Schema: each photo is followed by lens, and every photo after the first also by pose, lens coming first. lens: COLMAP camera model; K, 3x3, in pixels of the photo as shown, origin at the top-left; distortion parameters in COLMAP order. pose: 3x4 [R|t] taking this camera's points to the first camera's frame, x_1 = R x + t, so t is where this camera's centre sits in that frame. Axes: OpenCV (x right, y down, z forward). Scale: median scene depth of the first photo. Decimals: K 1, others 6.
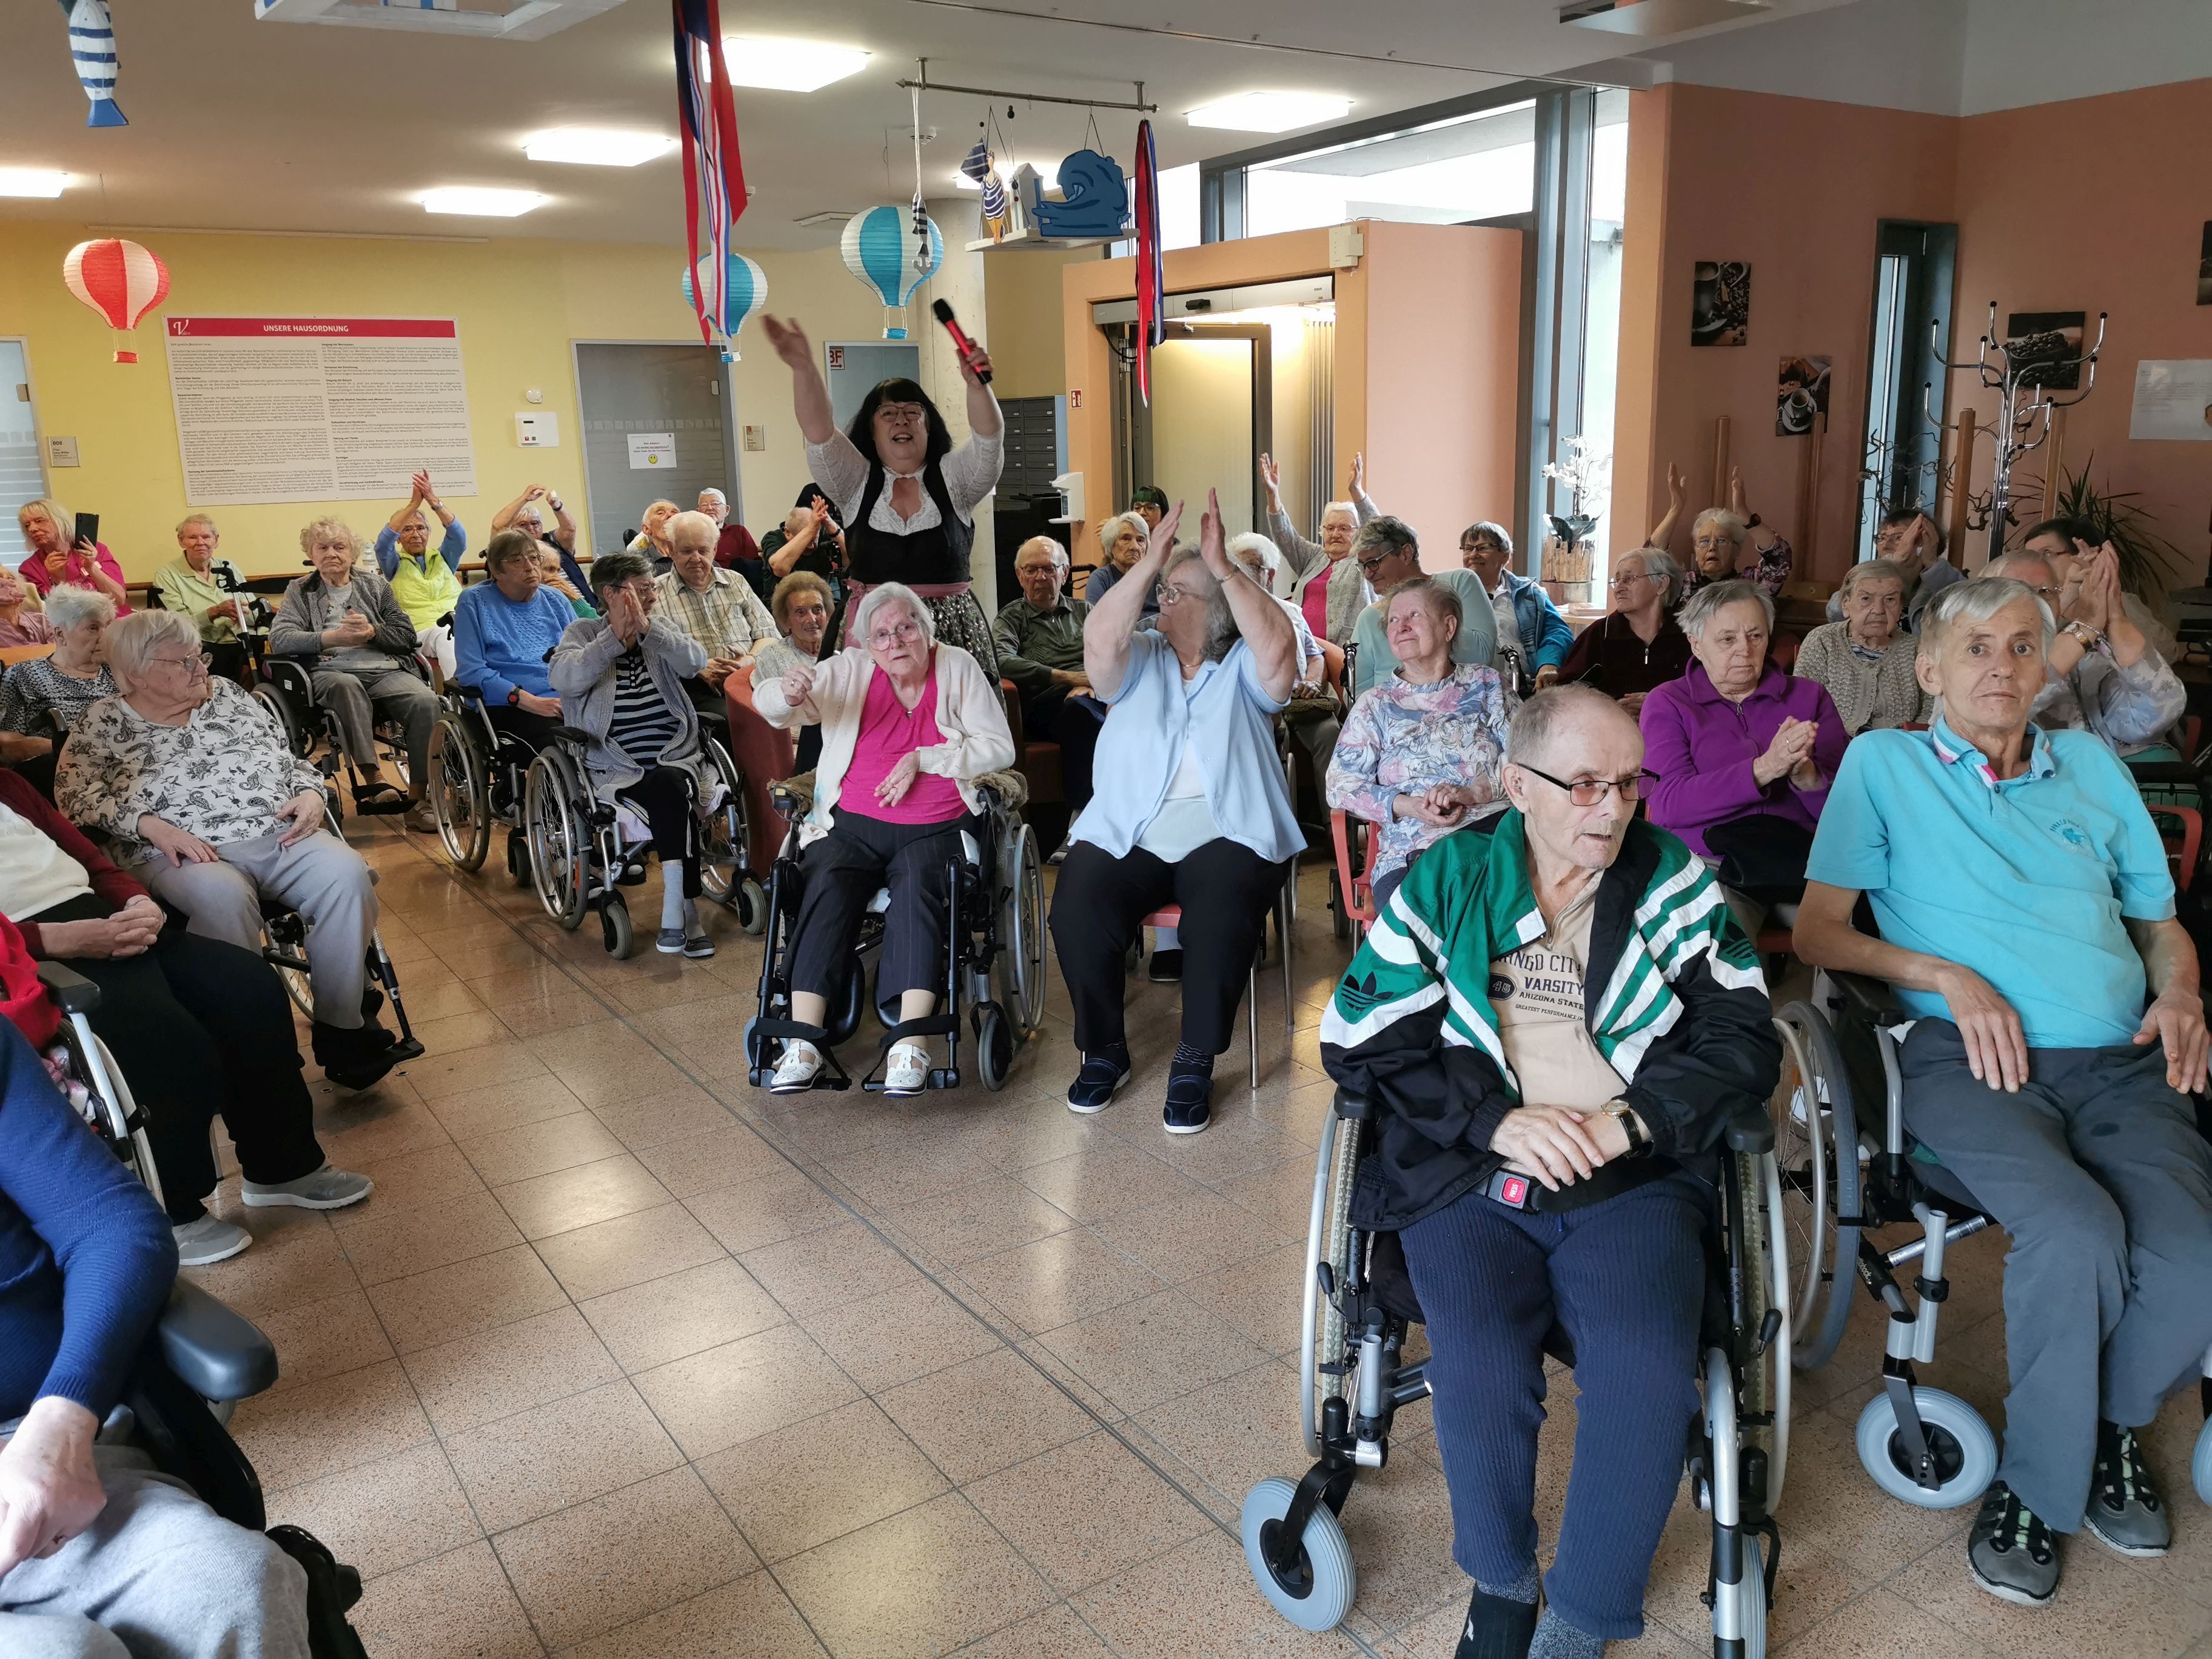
lens RADIAL K [[1738.2, 0, 1106.0], [0, 1738.2, 829.5], [0, 0, 1]] dist [0.042488, -0.003500]
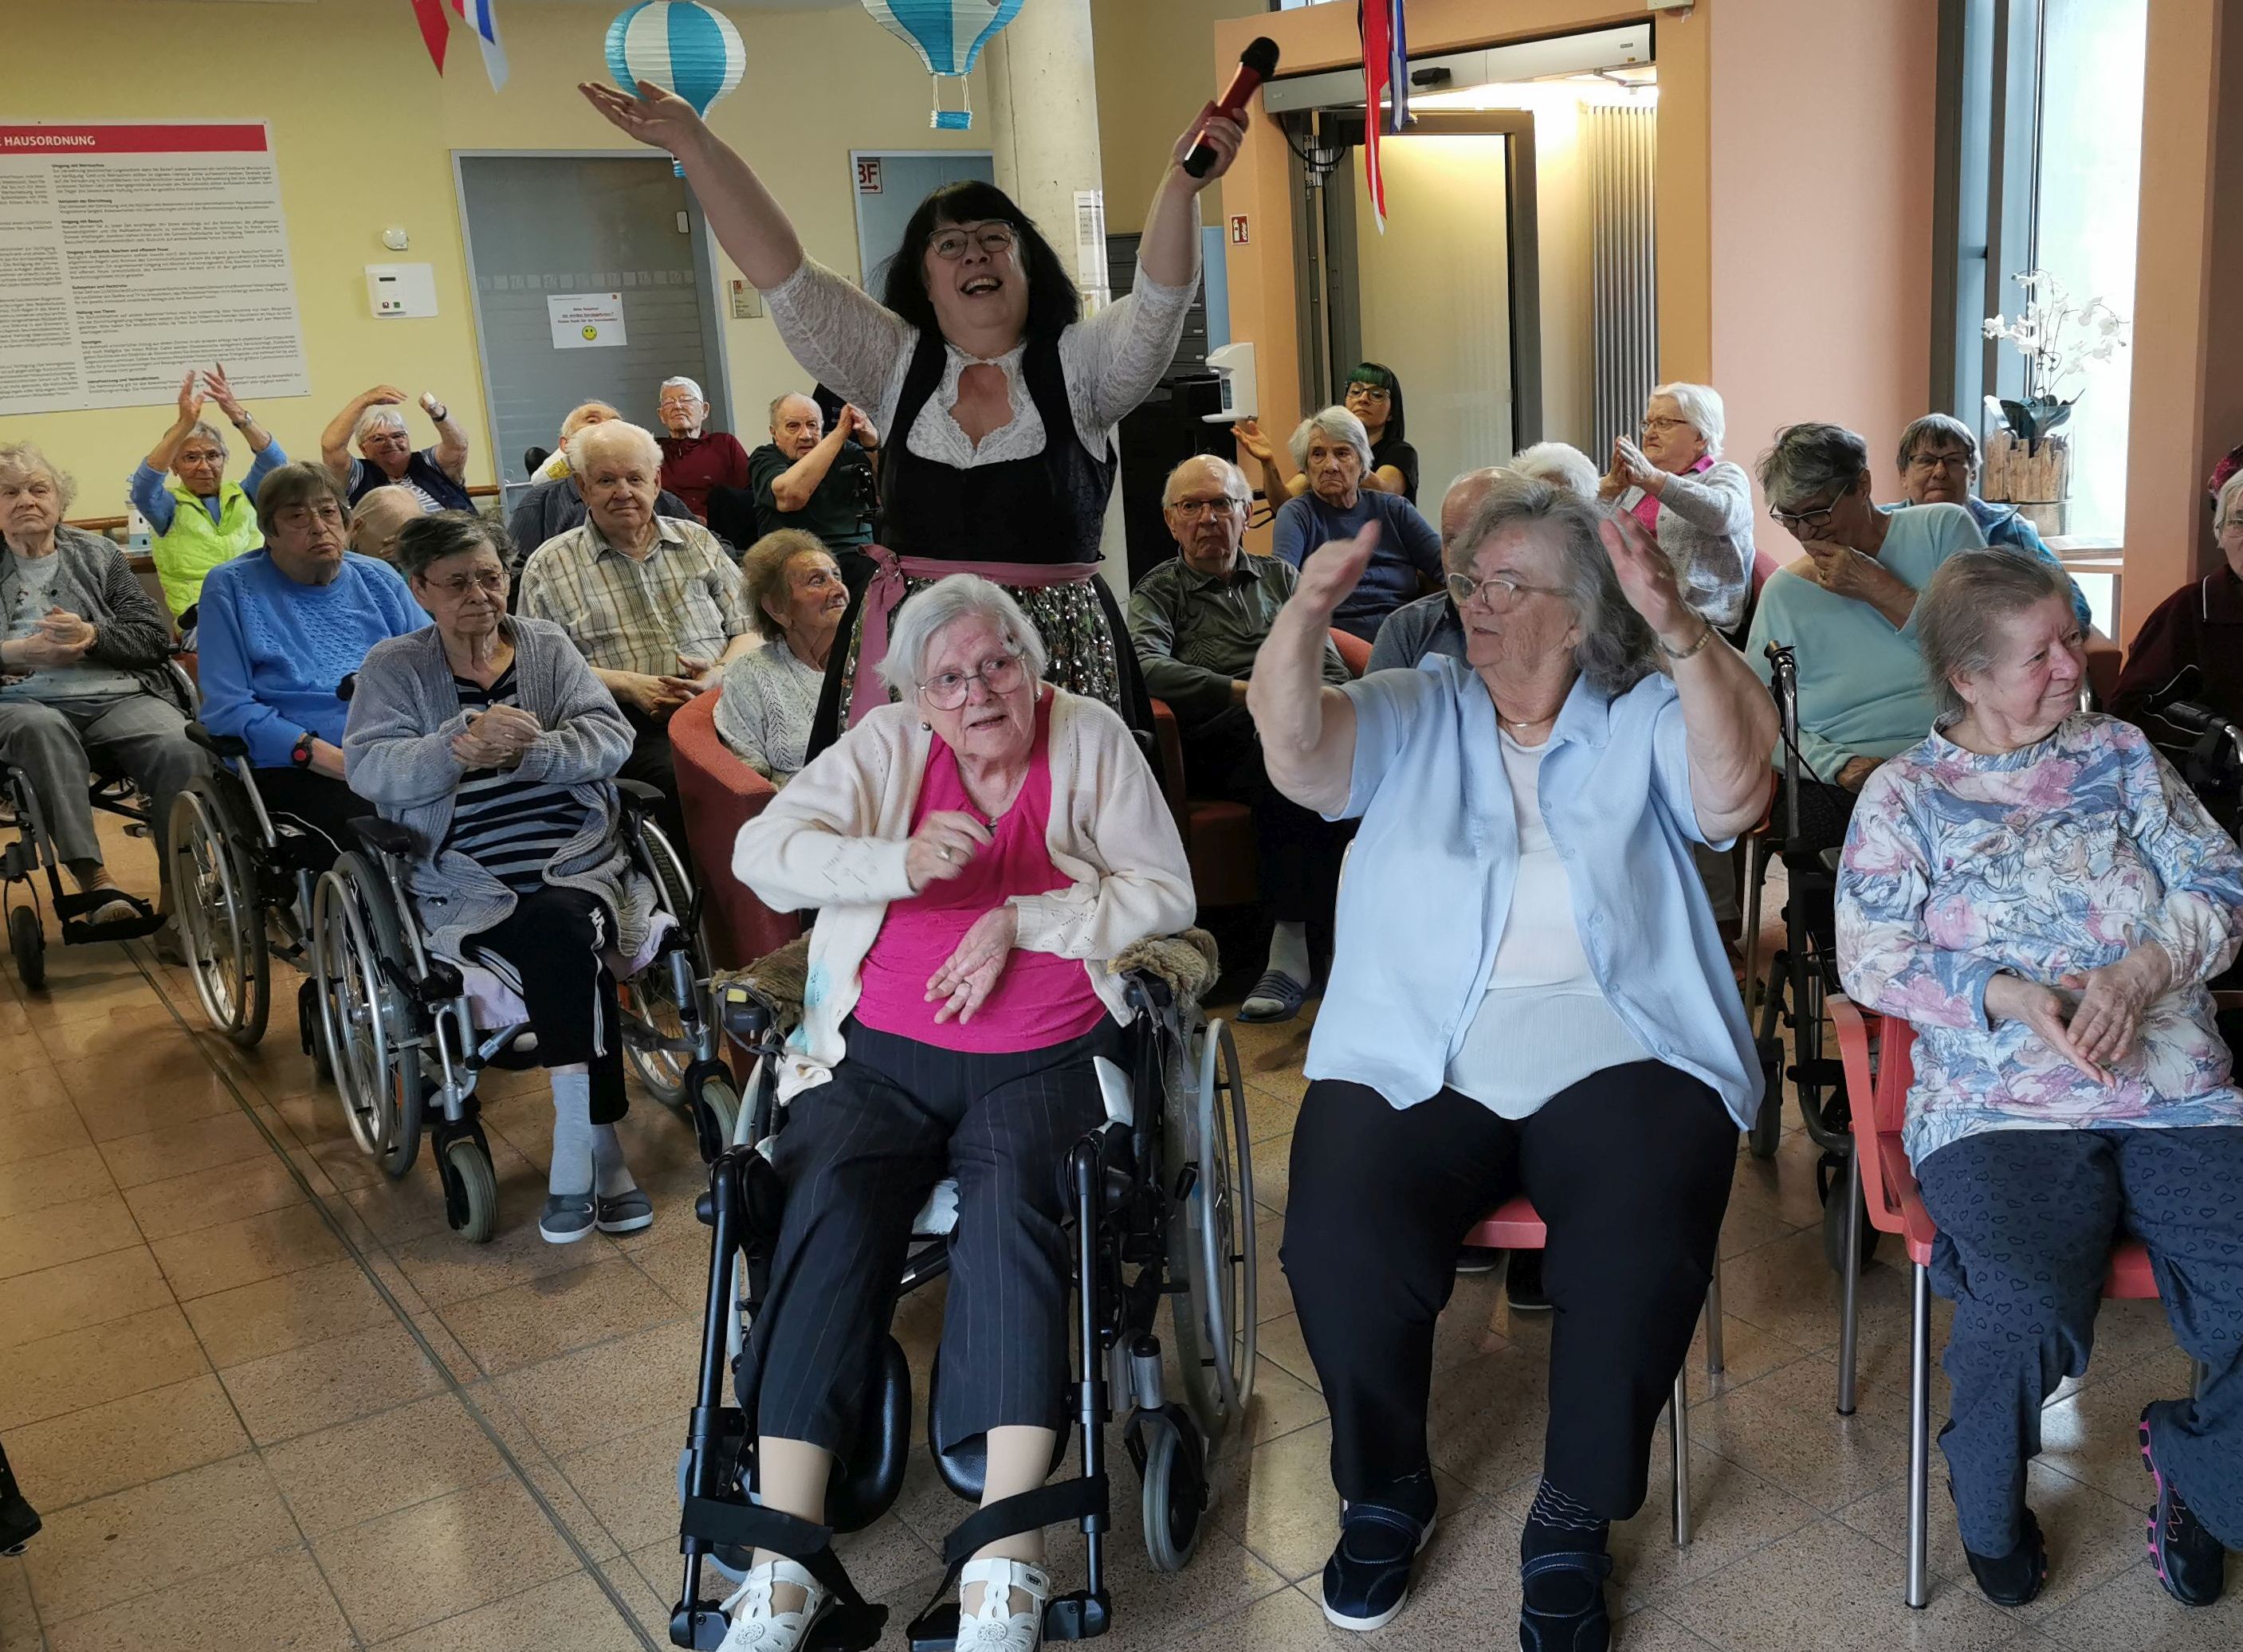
lens RADIAL K [[2244.7, 0, 1287.2], [0, 2244.7, 823.7], [0, 0, 1]] dist [0.084863, -0.165433]
pose [[0.999662, -0.020915, 0.015425, -0.026118], [0.020763, 0.999735, 0.009956, -0.052504], [-0.015629, -0.009633, 0.999831, 0.244119]]
